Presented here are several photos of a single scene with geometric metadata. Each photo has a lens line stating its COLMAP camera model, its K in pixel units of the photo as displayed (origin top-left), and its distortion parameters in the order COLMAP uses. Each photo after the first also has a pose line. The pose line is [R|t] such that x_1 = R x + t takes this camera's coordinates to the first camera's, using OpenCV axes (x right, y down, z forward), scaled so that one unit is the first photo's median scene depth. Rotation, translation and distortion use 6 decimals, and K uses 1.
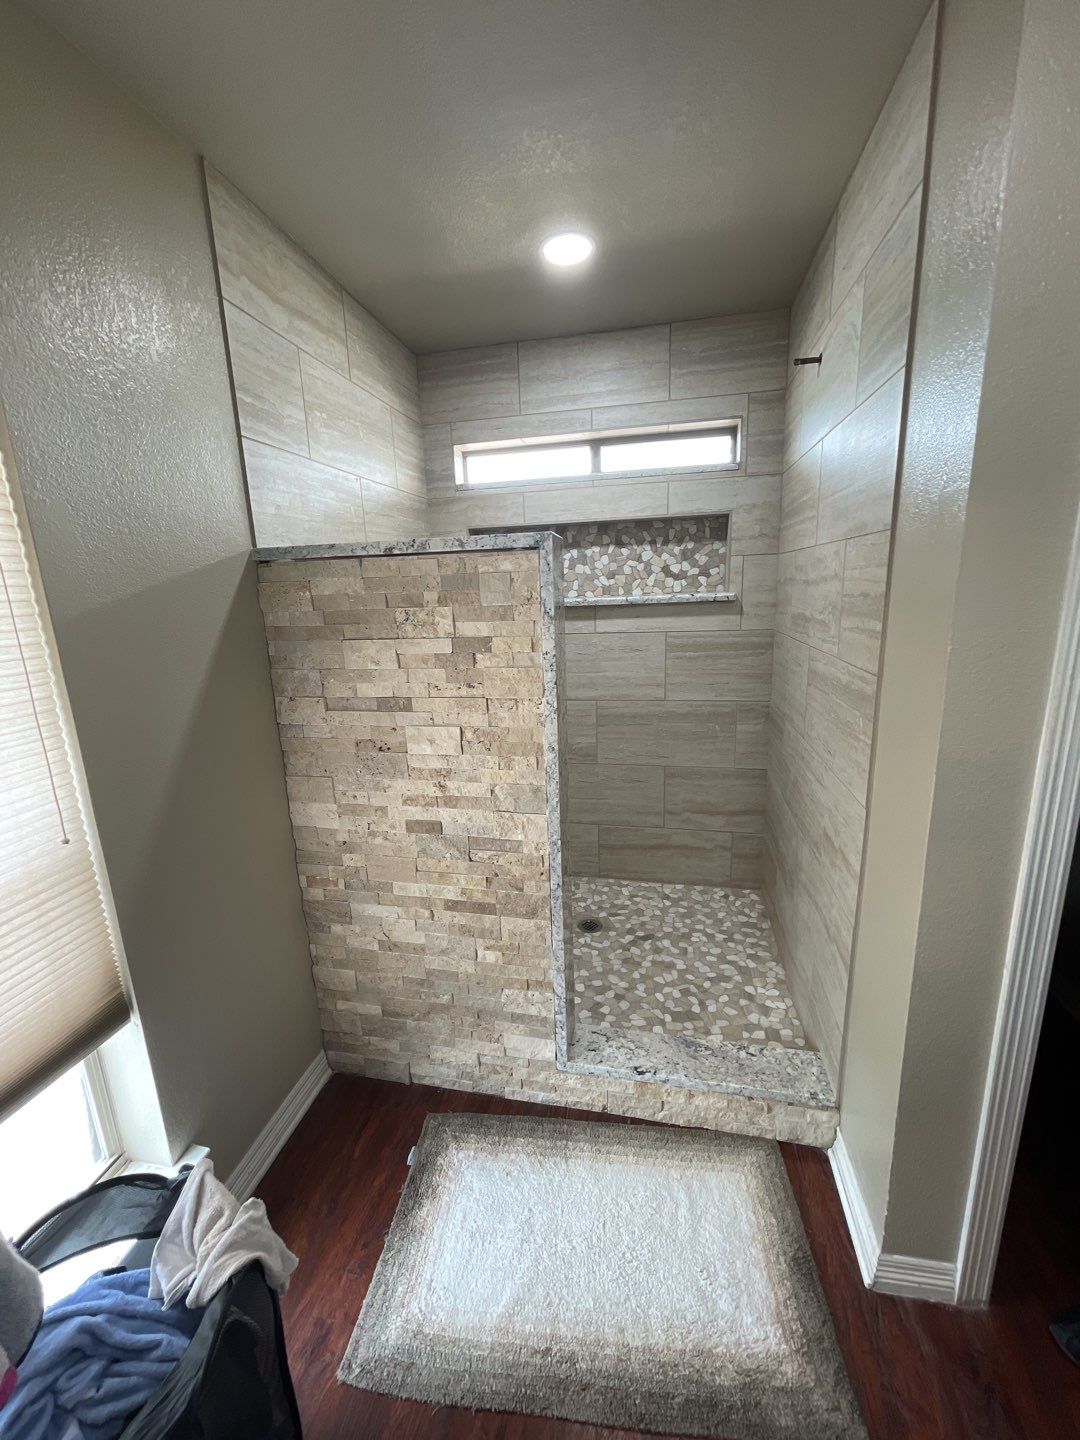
lens RADIAL K [[579.7, 0, 532.9], [0, 579.7, 717.9], [0, 0, 1]] dist [-0.001621, -0.000078]
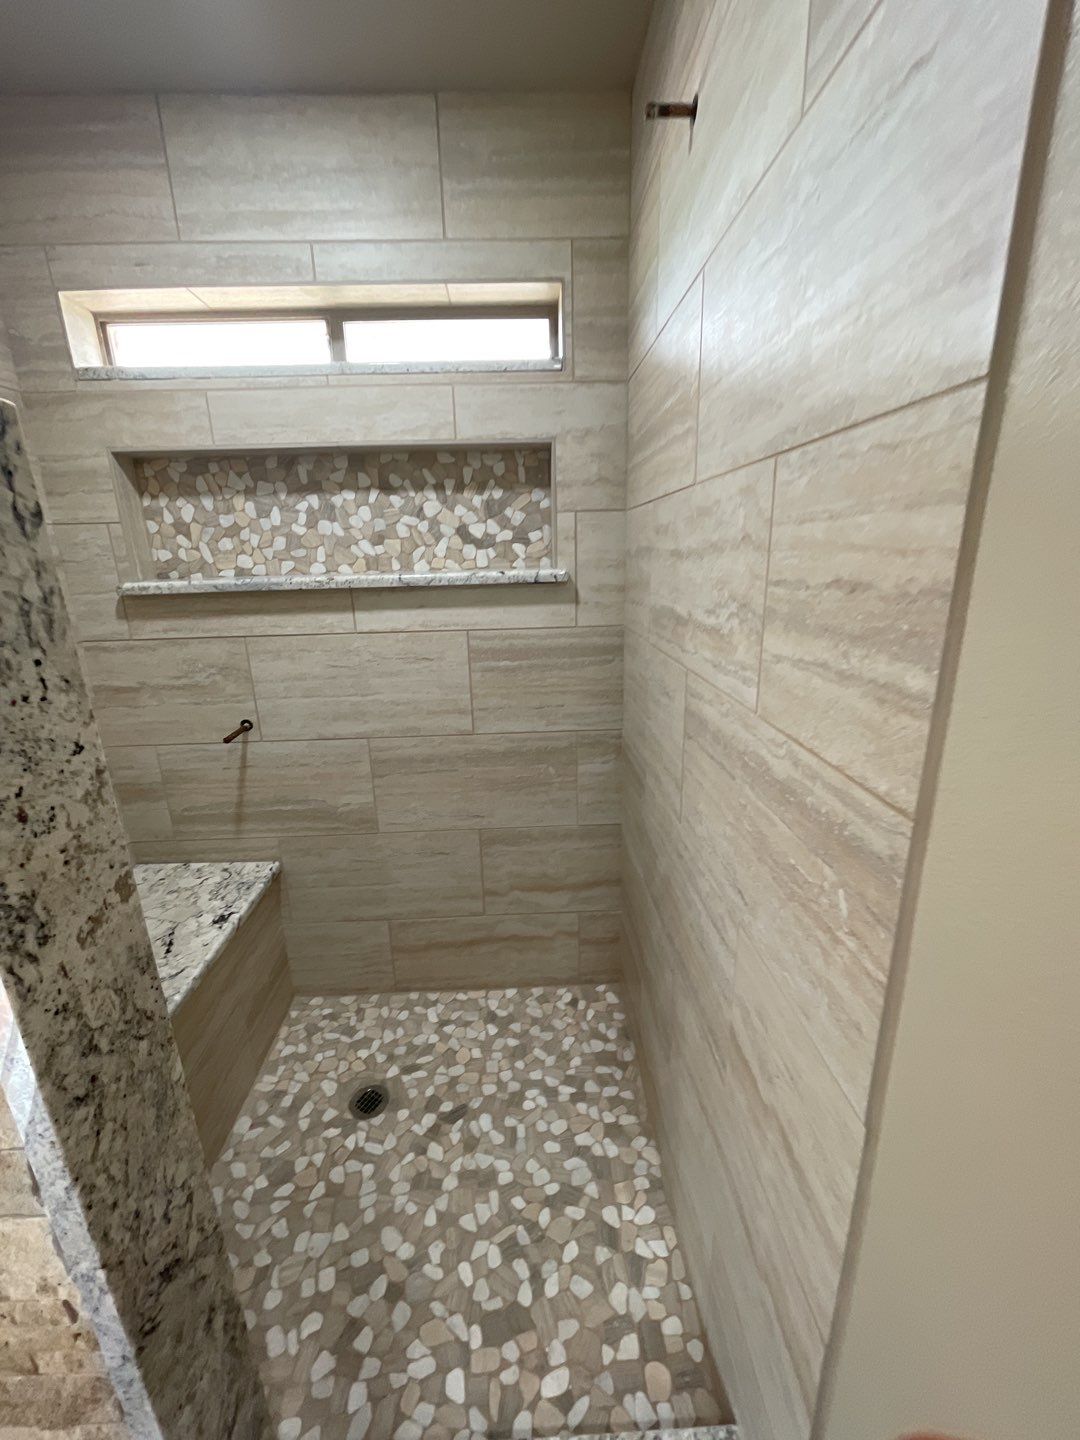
lens RADIAL K [[579.7, 0, 532.9], [0, 579.7, 717.9], [0, 0, 1]] dist [-0.001621, -0.000078]
pose [[0.969969, -0.055756, 0.236753, 0.156549], [0.044726, 0.997660, 0.051712, -0.089161], [-0.239083, -0.039570, 0.970193, 0.389774]]
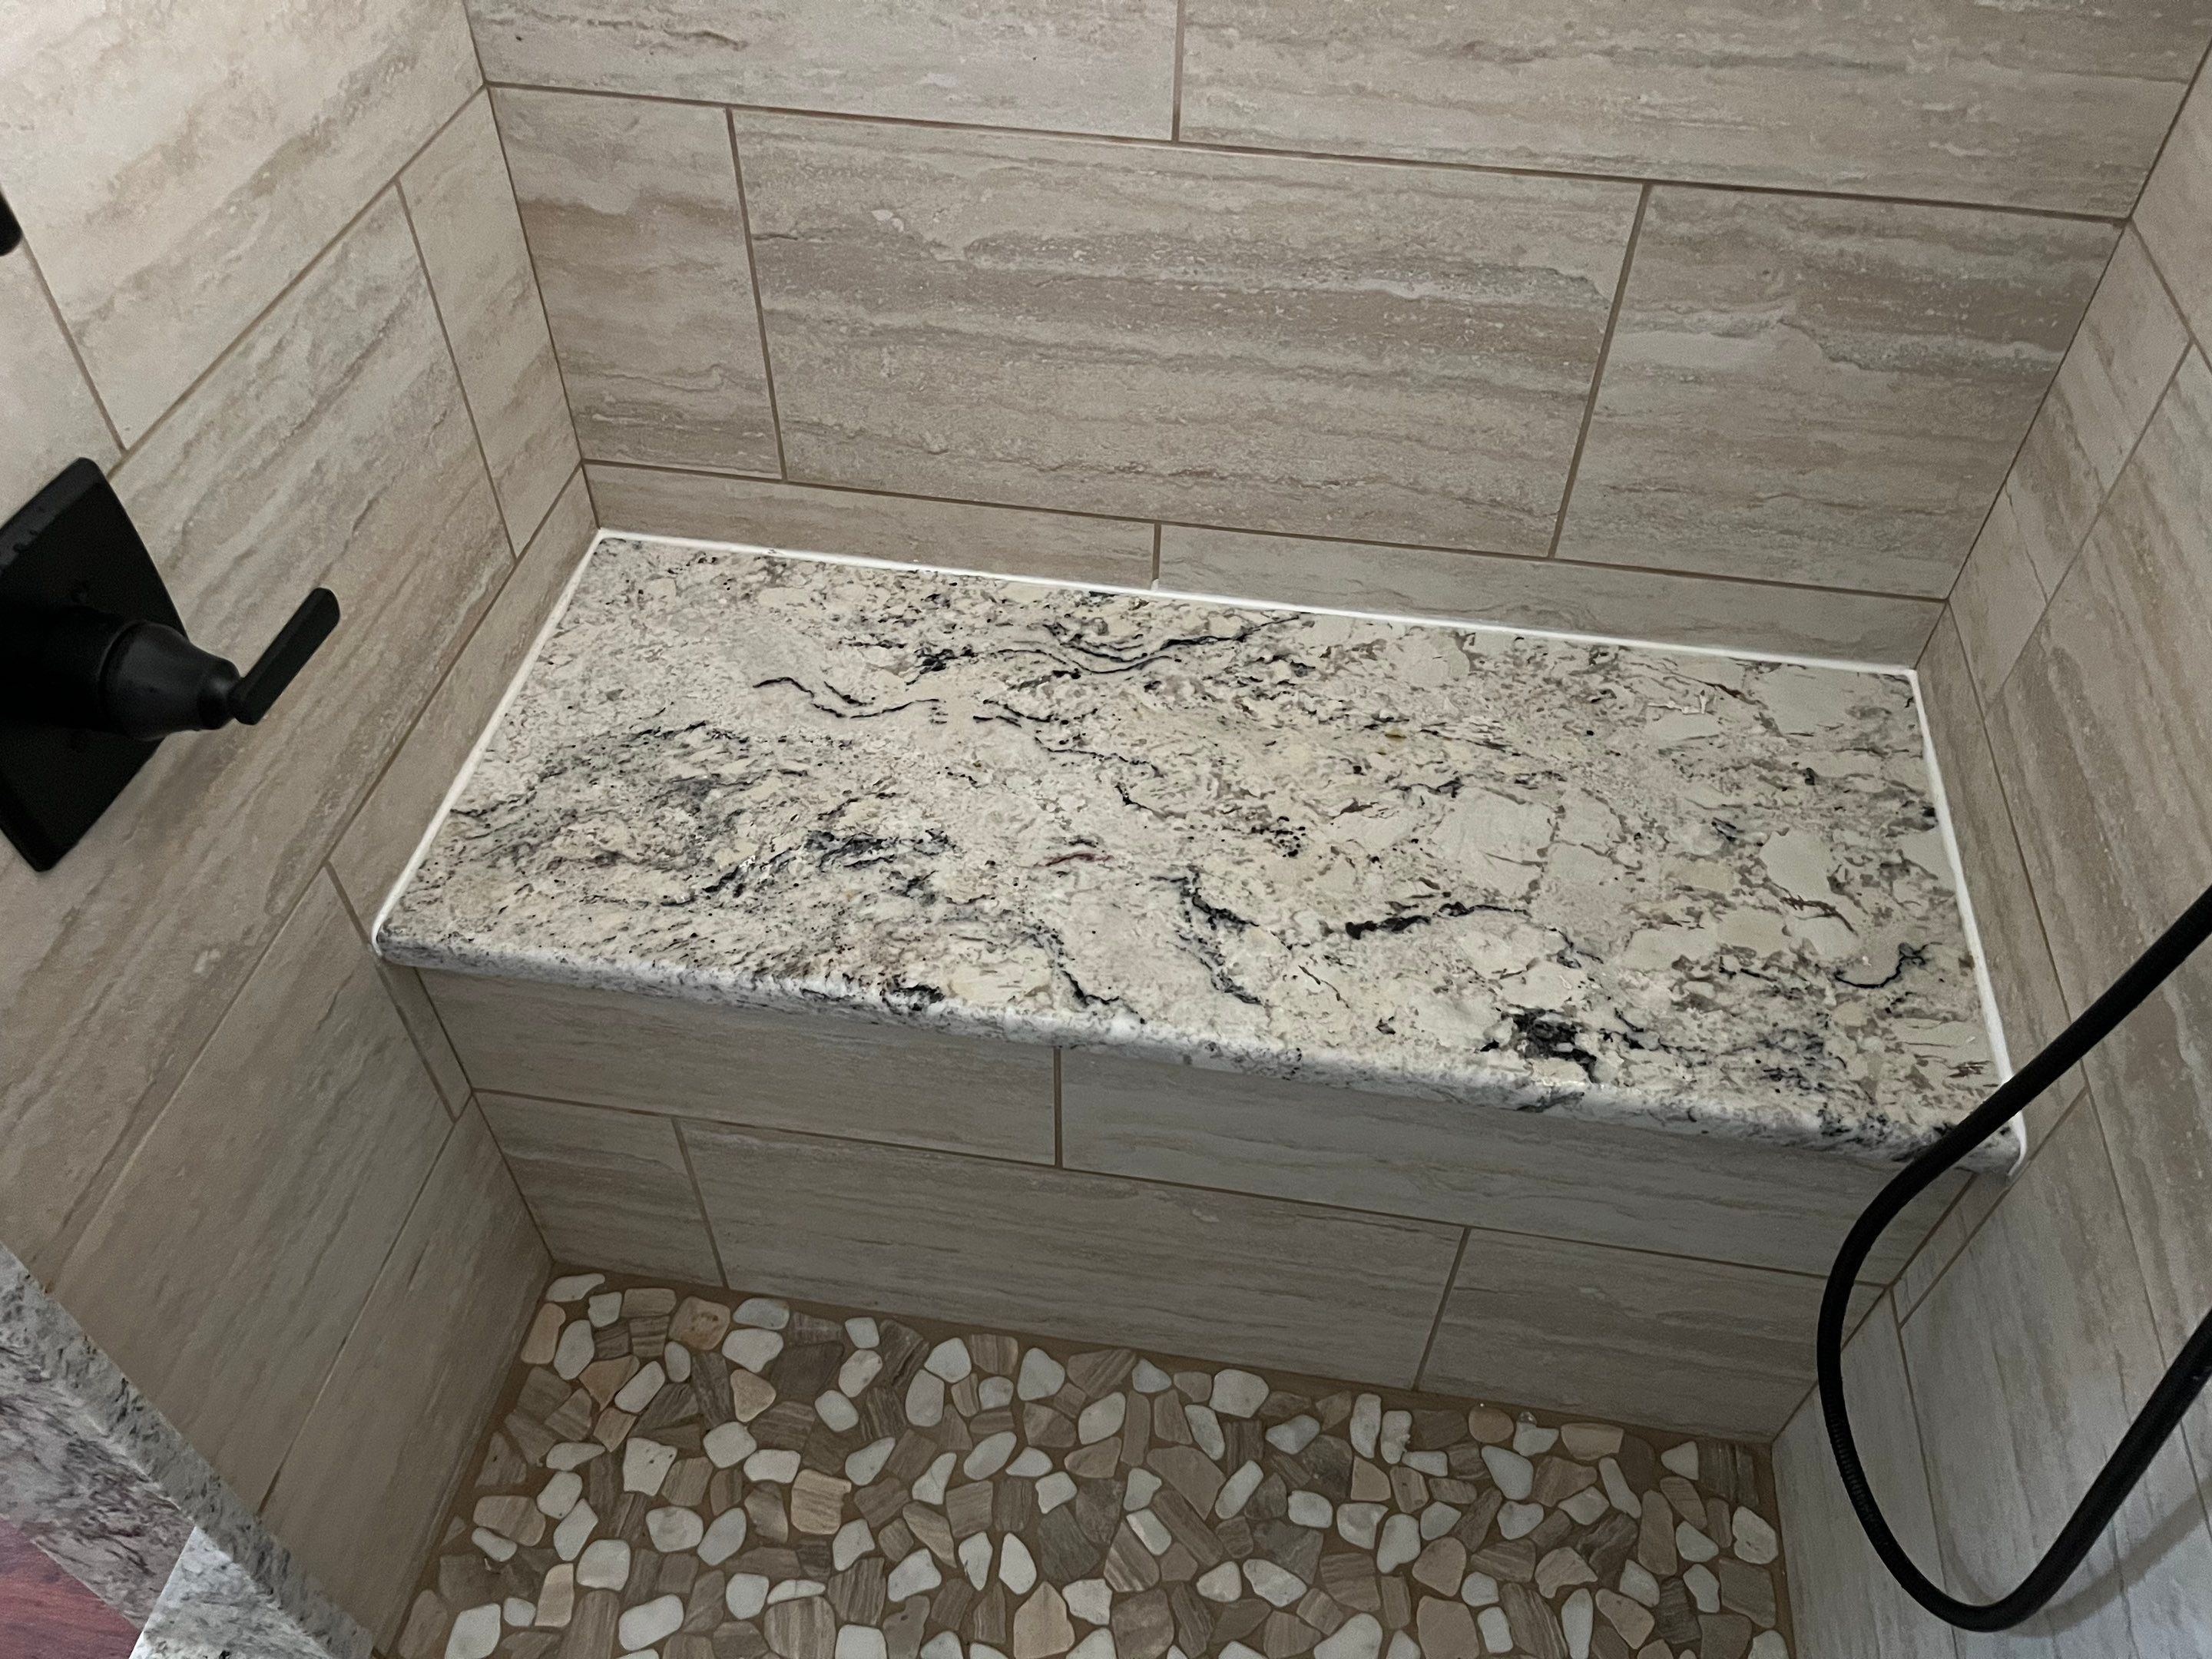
lens RADIAL K [[1669.8, 0, 1115.8], [0, 1669.8, 811.5], [0, 0, 1]] dist [0.073518, -0.114173]
pose [[0.062575, 0.754720, -0.653056, 0.213246], [-0.243580, 0.646100, 0.723342, -0.200339], [0.967860, 0.113808, 0.224265, 0.867492]]
